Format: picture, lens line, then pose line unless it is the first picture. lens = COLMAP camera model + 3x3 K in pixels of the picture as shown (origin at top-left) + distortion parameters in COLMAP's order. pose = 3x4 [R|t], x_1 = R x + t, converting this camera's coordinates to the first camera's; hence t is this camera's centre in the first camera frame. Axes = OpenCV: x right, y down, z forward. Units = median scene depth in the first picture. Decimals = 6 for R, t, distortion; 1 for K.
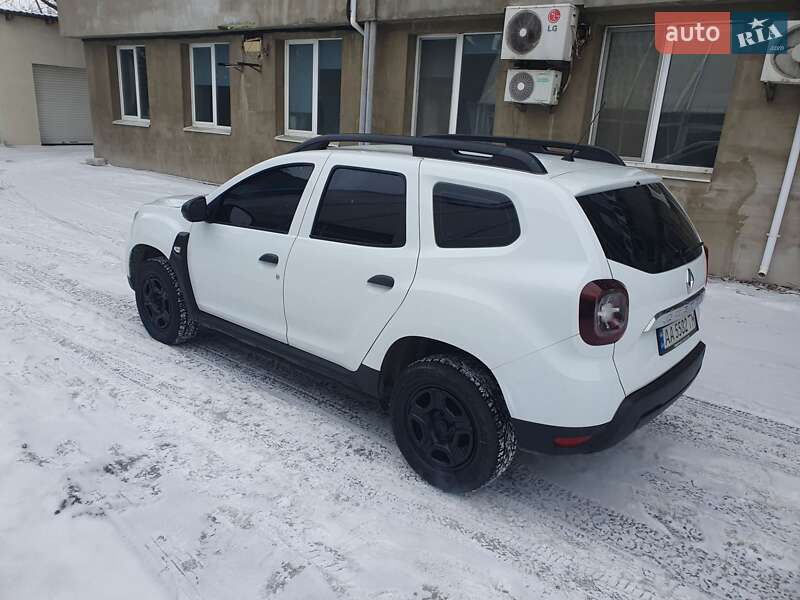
lens RADIAL K [[623.0, 0, 375.0], [0, 623.0, 298.6], [0, 0, 1]] dist [0.010571, 0.004742]
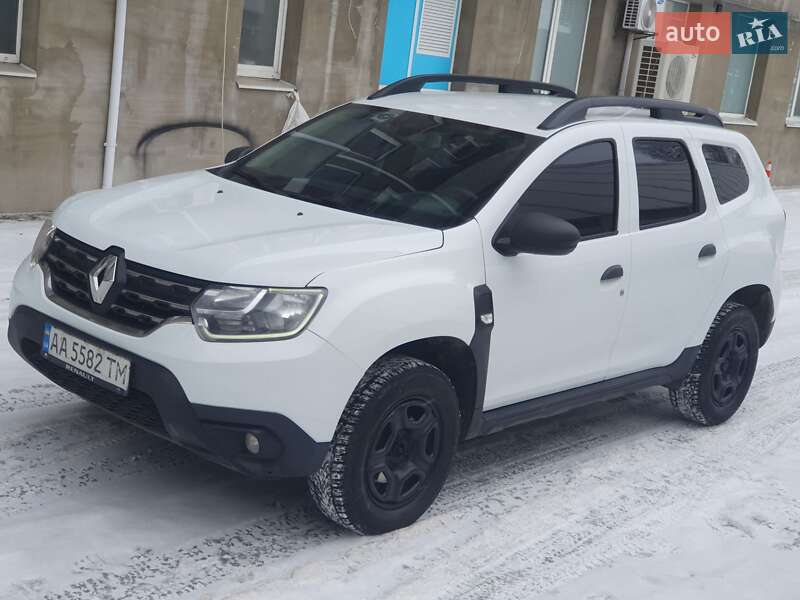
lens RADIAL K [[1190.3, 0, 392.4], [0, 1190.3, 311.0], [0, 0, 1]] dist [0.029506, 0.101538]
pose [[-0.005890, -0.262982, 0.964783, -0.737710], [0.167794, 0.950860, 0.260211, -0.206810], [-0.985805, 0.163417, 0.038526, 0.581042]]
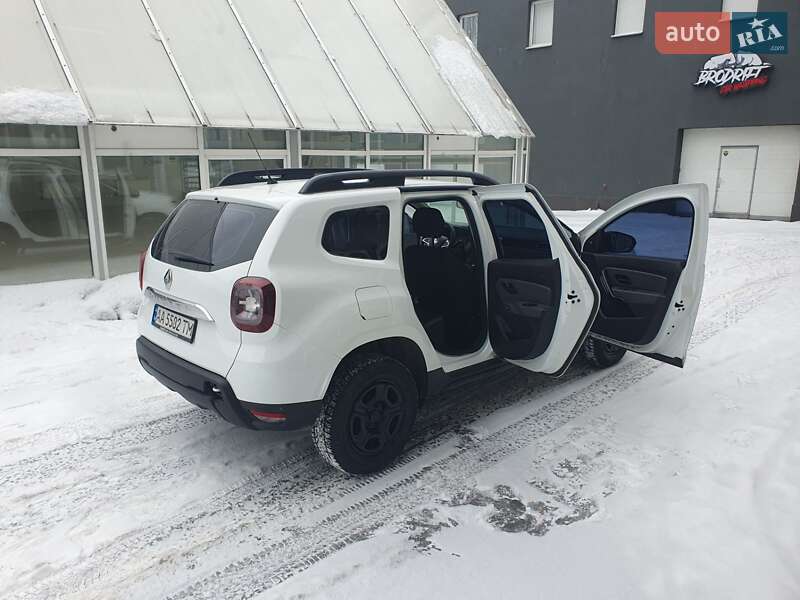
lens RADIAL K [[622.4, 0, 384.0], [0, 622.4, 299.1], [0, 0, 1]] dist [0.007891, 0.007418]
pose [[-0.096295, 0.178391, -0.979236, 0.609319], [-0.289174, 0.936360, 0.199016, -0.129457], [0.952421, 0.302334, -0.038580, 0.544977]]
